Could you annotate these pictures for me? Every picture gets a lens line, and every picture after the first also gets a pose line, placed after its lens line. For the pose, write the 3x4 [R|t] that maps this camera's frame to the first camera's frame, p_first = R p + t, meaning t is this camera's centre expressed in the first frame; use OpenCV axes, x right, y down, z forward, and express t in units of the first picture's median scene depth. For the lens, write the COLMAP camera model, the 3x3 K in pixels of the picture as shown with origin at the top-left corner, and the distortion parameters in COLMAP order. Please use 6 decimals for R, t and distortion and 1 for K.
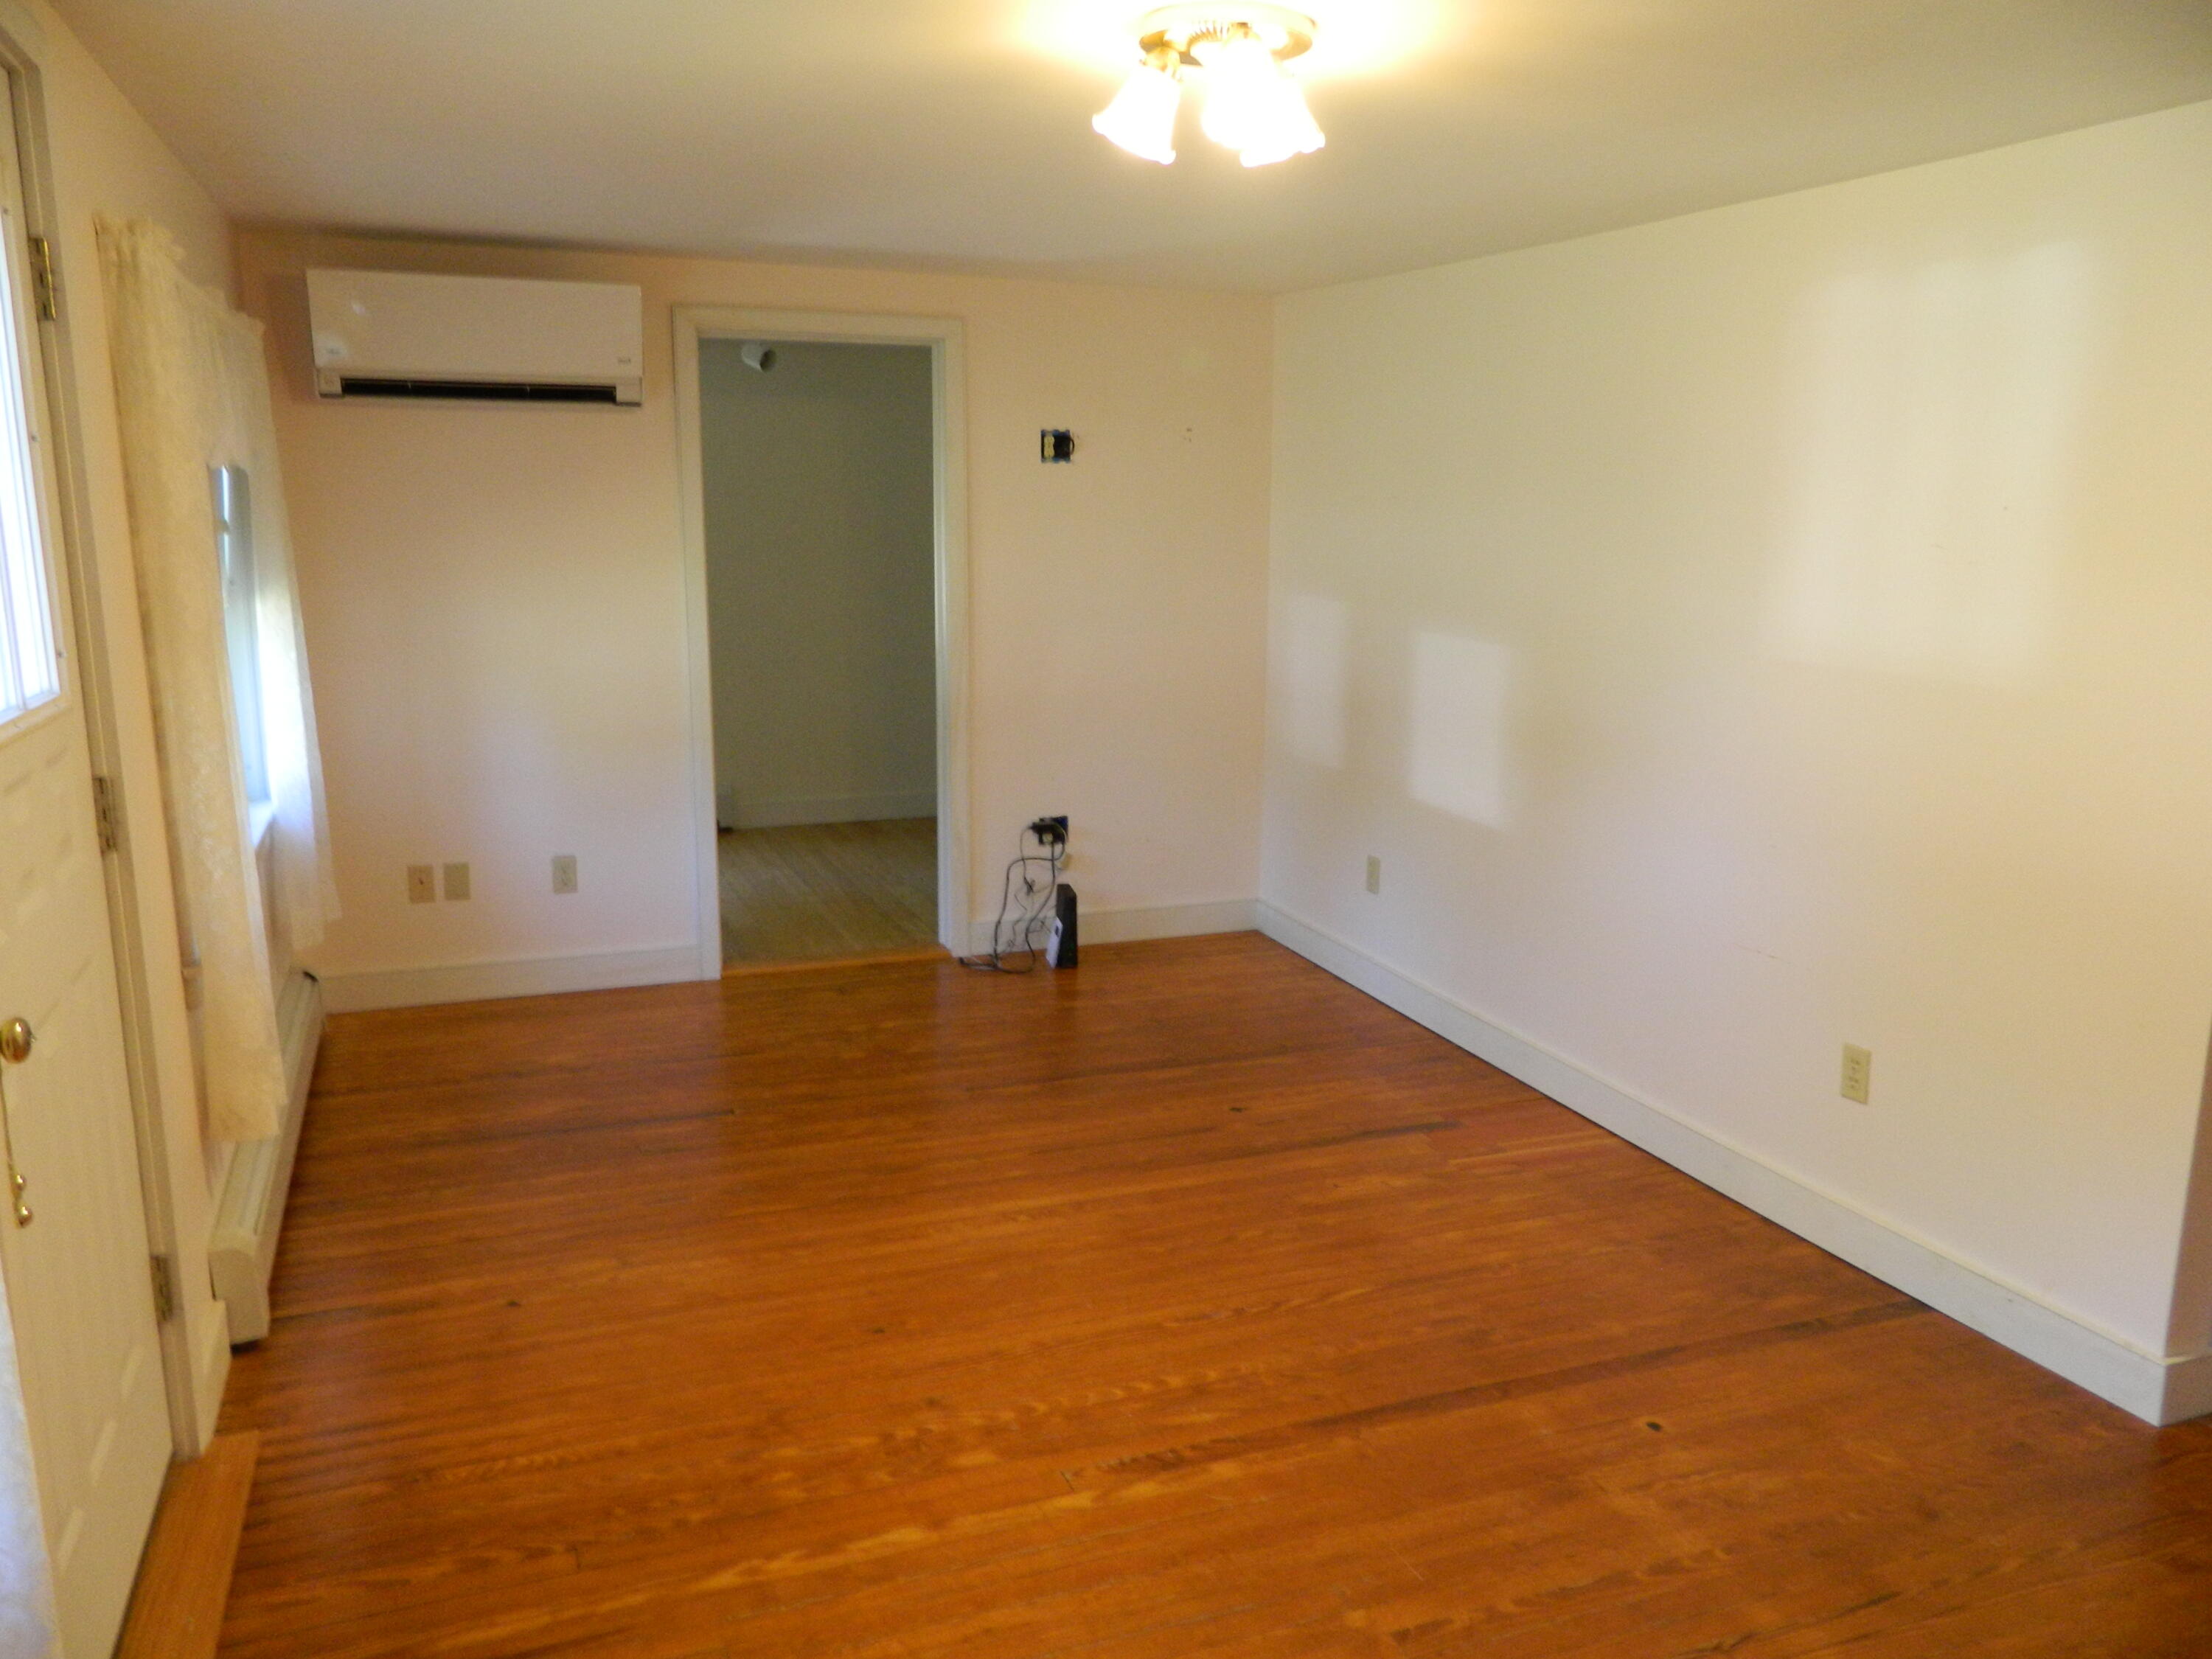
lens RADIAL K [[1655.7, 0, 1096.3], [0, 1655.7, 827.8], [0, 0, 1]] dist [0.005411, 0.003977]
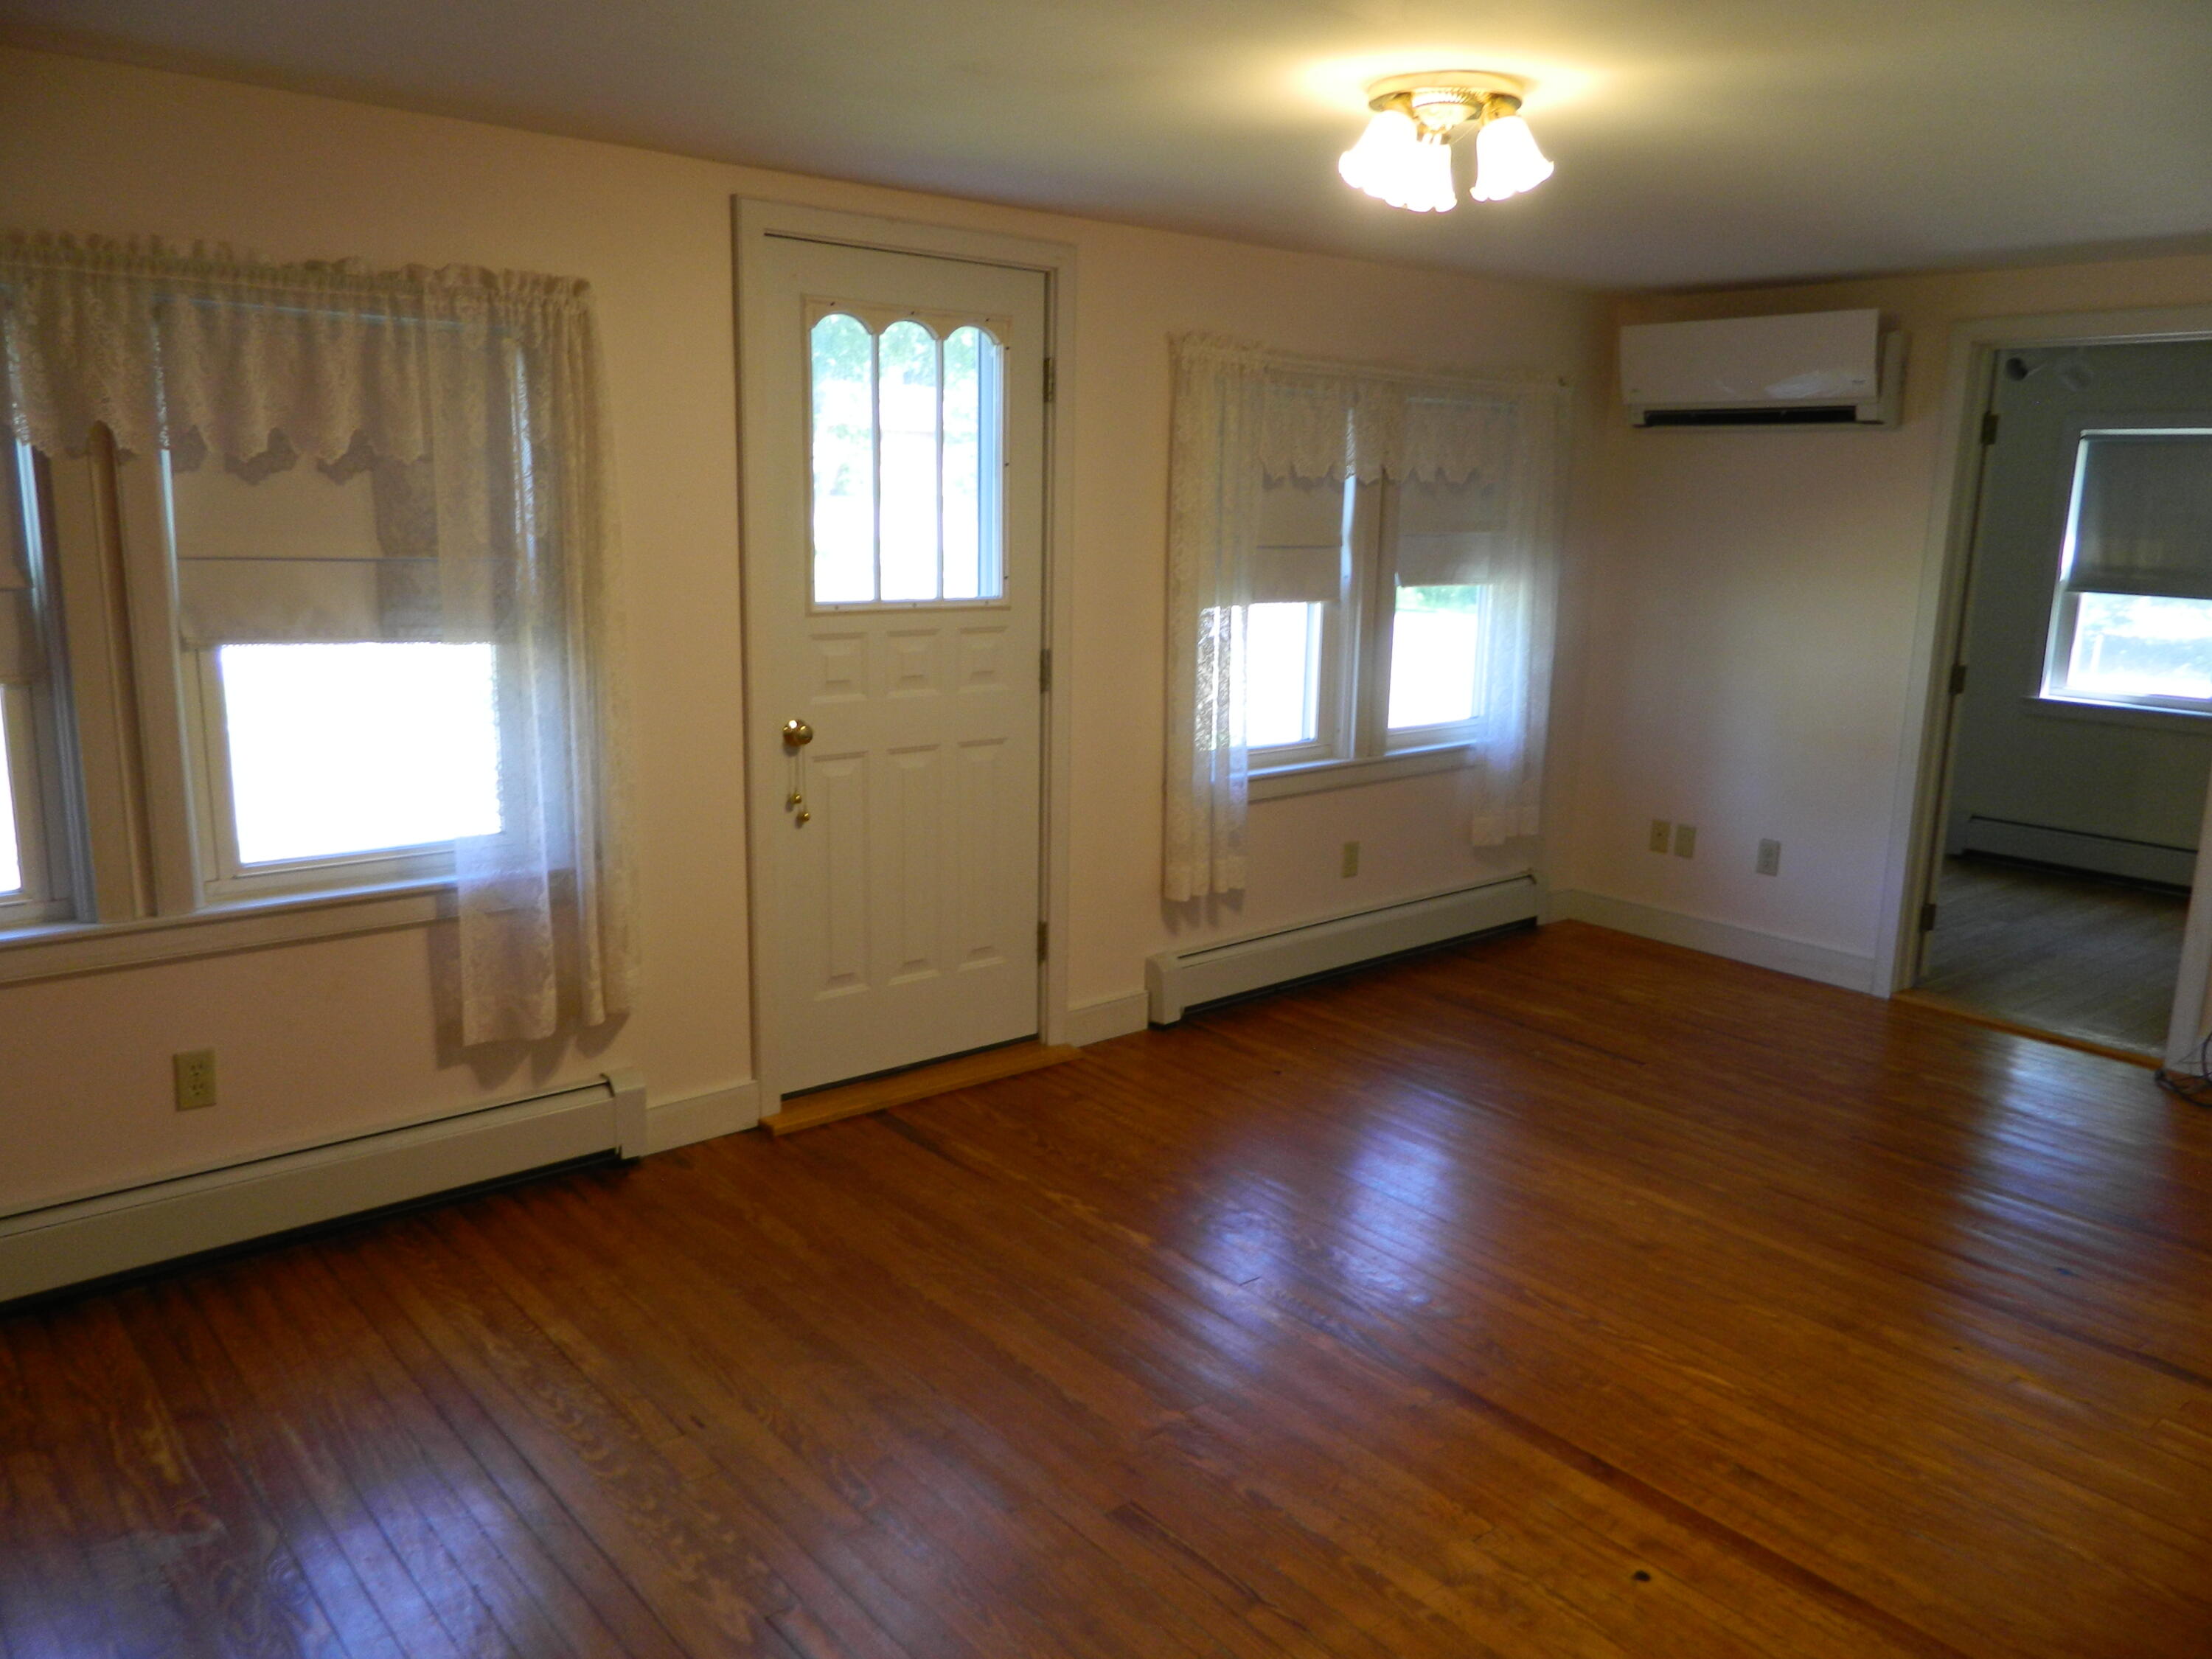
lens RADIAL K [[1655.7, 0, 1099.0], [0, 1655.7, 827.3], [0, 0, 1]] dist [0.005411, 0.003977]
pose [[0.326033, 0.191321, -0.925796, 0.709809], [-0.205393, 0.970250, 0.128176, -0.053156], [0.922776, 0.148363, 0.355630, 0.269221]]
